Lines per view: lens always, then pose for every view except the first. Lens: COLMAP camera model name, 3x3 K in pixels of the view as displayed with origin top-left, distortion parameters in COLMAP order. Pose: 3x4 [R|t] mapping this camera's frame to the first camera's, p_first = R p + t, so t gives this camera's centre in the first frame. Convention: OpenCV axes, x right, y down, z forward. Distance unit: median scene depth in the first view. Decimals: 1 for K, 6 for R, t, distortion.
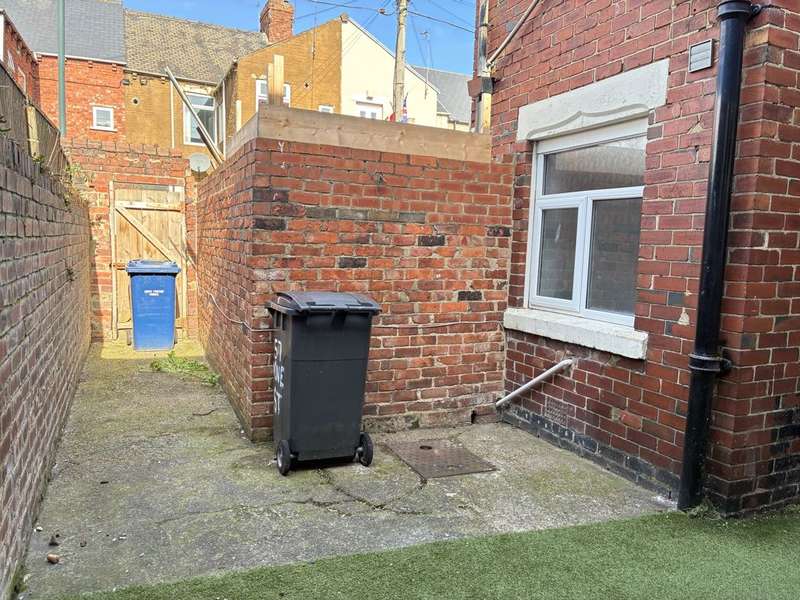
lens RADIAL K [[613.8, 0, 400.0], [0, 613.8, 300.0], [0, 0, 1]] dist [0.086808, -0.095361]
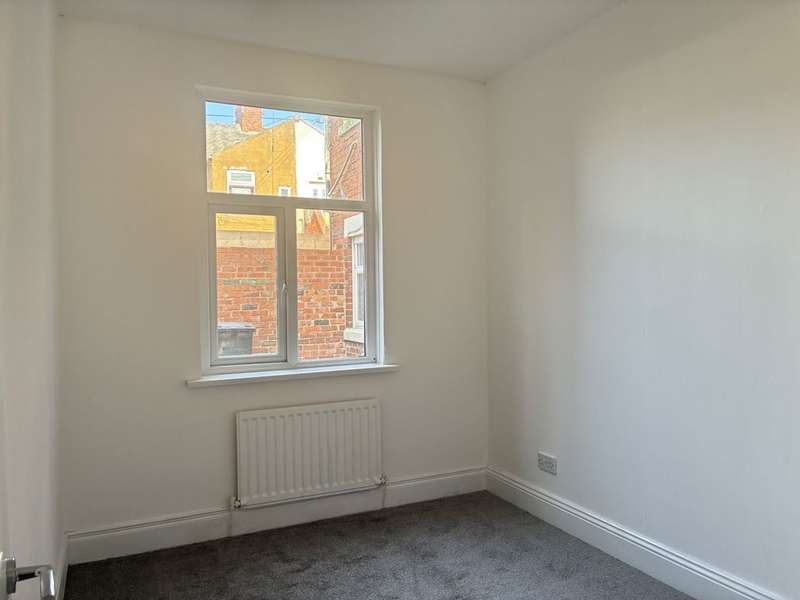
lens RADIAL K [[613.8, 0, 400.0], [0, 613.8, 300.0], [0, 0, 1]] dist [0.086808, -0.095361]
pose [[0.998885, -0.046711, 0.006850, 0.331523], [0.047099, 0.995931, -0.076833, 0.076106], [-0.003233, 0.077070, 0.997020, -0.798396]]
